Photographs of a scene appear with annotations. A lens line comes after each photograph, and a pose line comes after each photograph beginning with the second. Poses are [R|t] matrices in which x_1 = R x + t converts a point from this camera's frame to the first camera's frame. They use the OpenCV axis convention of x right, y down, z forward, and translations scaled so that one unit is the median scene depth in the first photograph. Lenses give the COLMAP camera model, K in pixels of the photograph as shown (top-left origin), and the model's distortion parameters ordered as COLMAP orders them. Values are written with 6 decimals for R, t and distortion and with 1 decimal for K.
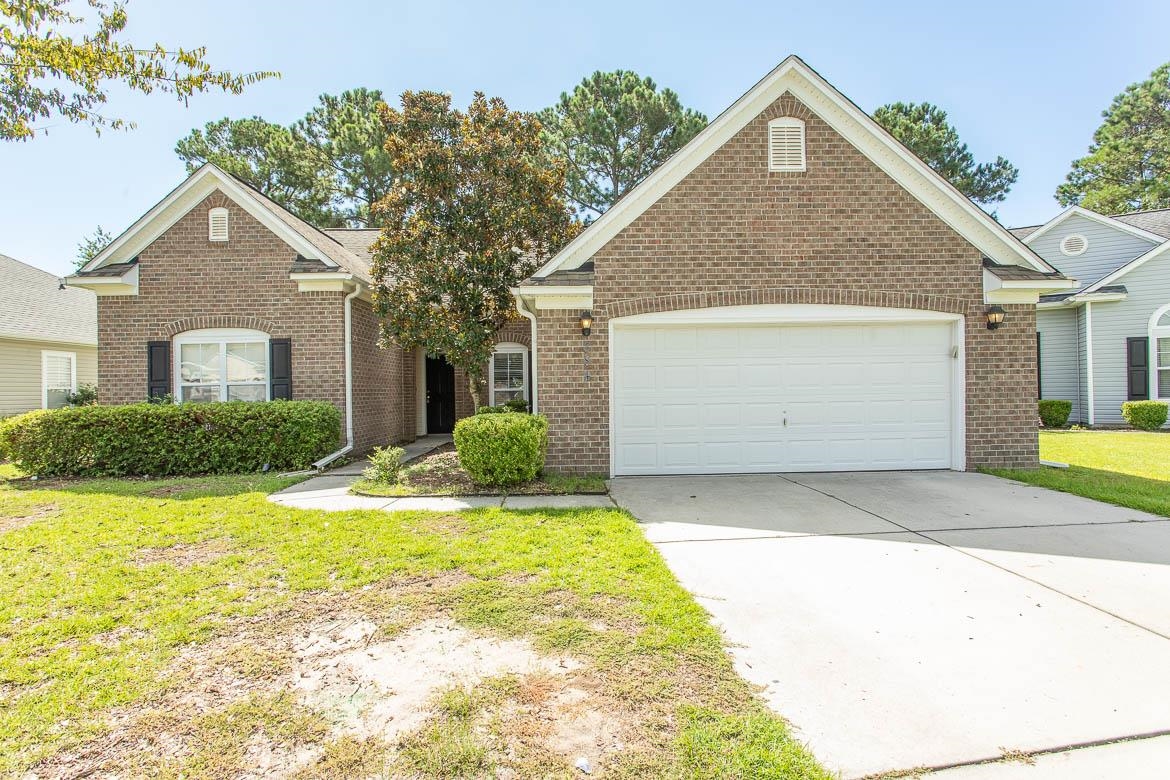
lens RADIAL K [[565.0, 0, 583.1], [0, 565.0, 388.7], [0, 0, 1]] dist [-0.016196, 0.008291]
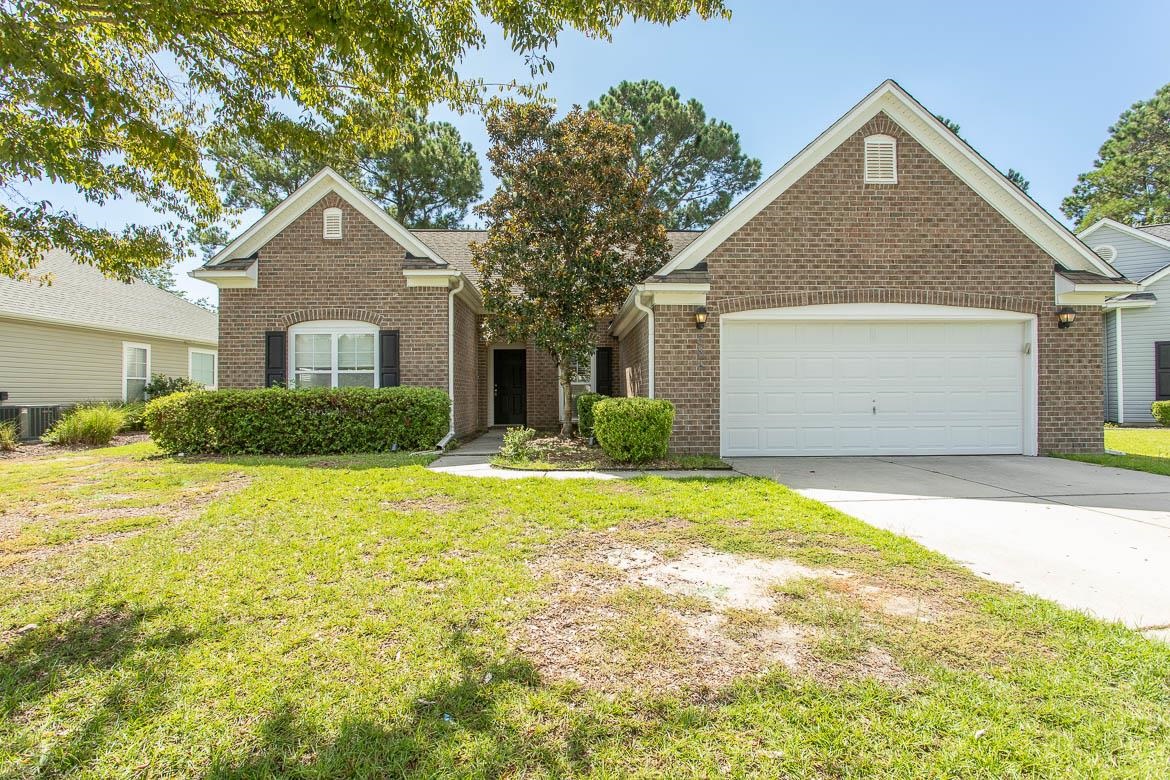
lens RADIAL K [[562.6, 0, 583.6], [0, 562.6, 388.8], [0, 0, 1]] dist [-0.014344, 0.007232]
pose [[0.999888, 0.011608, 0.009482, -0.211831], [-0.011541, 0.999909, -0.006997, 0.030402], [-0.009562, 0.006887, 0.999931, -0.088042]]
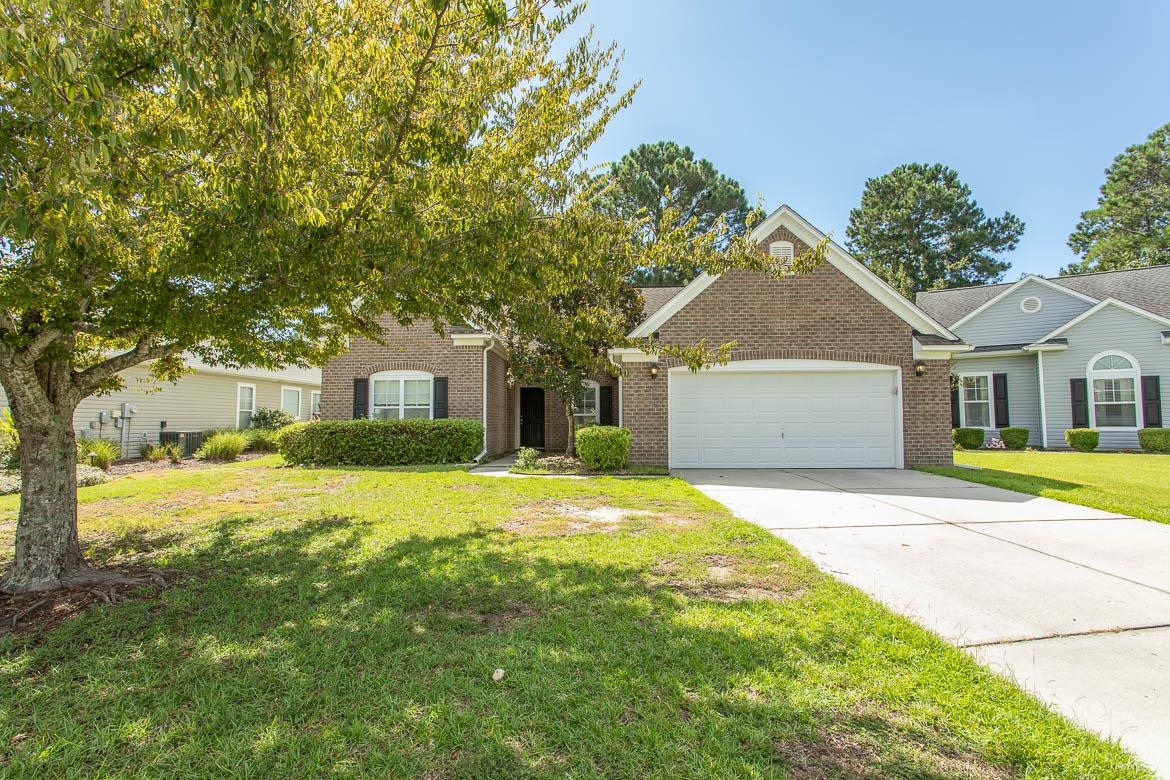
lens RADIAL K [[562.6, 0, 583.6], [0, 562.6, 388.8], [0, 0, 1]] dist [-0.014344, 0.007232]
pose [[0.998069, 0.007951, -0.061600, -0.085970], [-0.011371, 0.998402, -0.055363, 0.022561], [0.061061, 0.055957, 0.996564, -0.538765]]
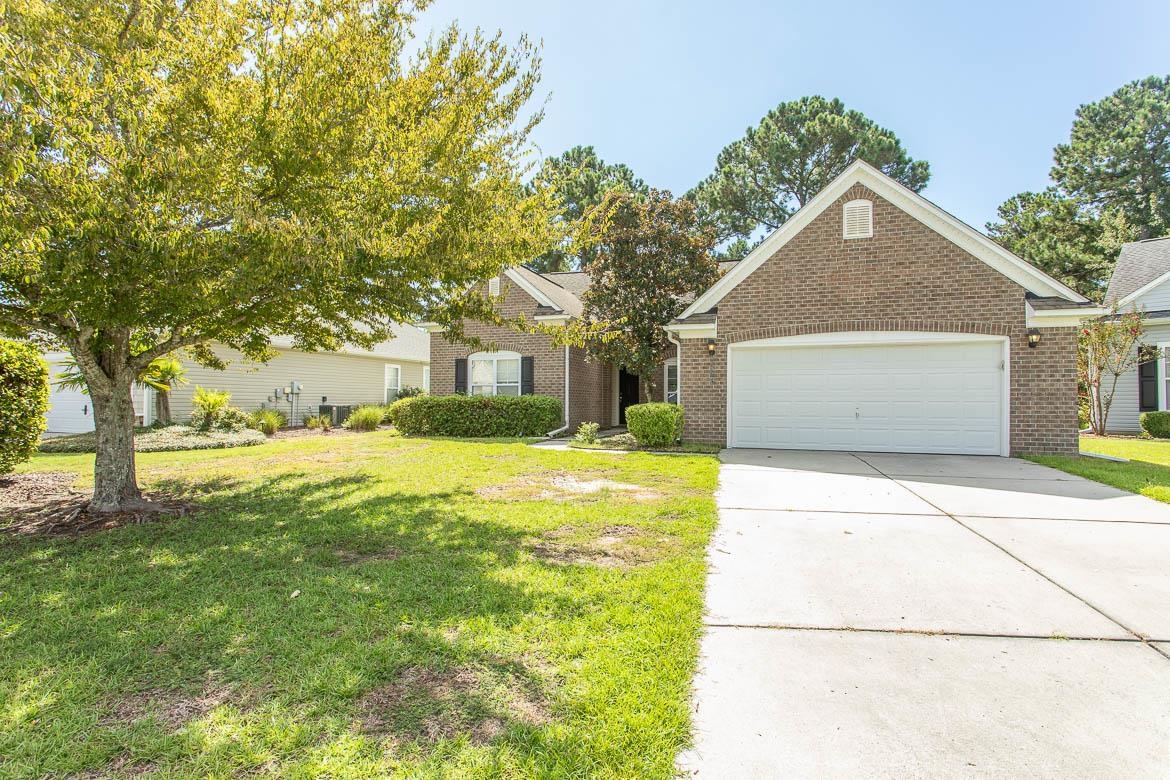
lens RADIAL K [[562.6, 0, 583.6], [0, 562.6, 388.8], [0, 0, 1]] dist [-0.014344, 0.007232]
pose [[0.937465, 0.012579, -0.347853, 0.195609], [-0.018568, 0.999731, -0.013887, 0.024162], [0.347585, 0.019477, 0.937446, -0.516357]]
